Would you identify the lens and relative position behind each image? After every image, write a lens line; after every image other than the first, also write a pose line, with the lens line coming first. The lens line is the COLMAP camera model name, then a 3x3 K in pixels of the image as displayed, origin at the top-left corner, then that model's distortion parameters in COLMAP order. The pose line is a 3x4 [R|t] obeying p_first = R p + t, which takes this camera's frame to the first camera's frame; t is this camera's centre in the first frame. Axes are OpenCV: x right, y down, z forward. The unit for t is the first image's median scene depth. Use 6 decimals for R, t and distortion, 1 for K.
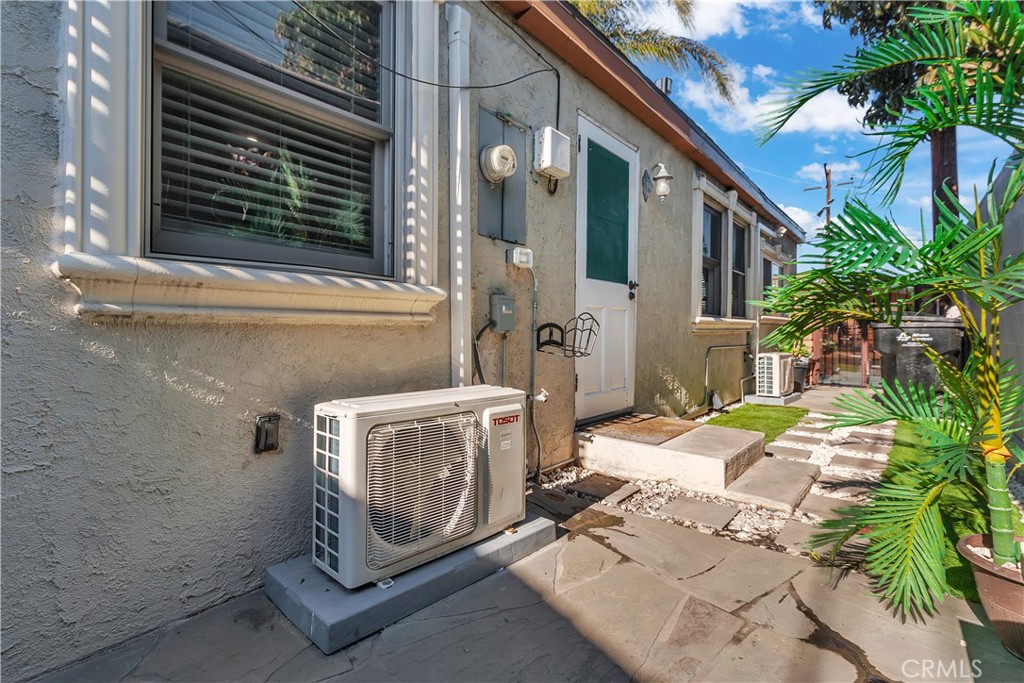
lens RADIAL K [[473.2, 0, 512.8], [0, 473.2, 326.2], [0, 0, 1]] dist [0.004880, 0.000023]
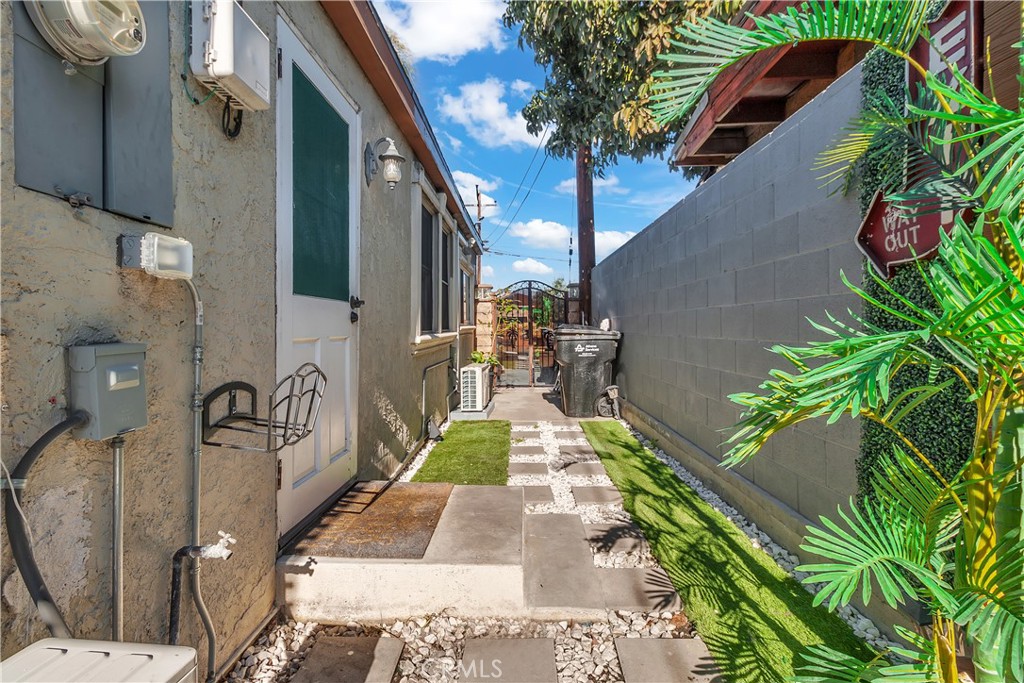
lens RADIAL K [[473.2, 0, 512.8], [0, 473.2, 326.2], [0, 0, 1]] dist [0.004880, 0.000023]
pose [[0.779165, -0.011710, 0.626709, -0.005135], [0.007891, 0.999930, 0.008872, -0.068248], [-0.626769, -0.001968, 0.779203, 0.377500]]
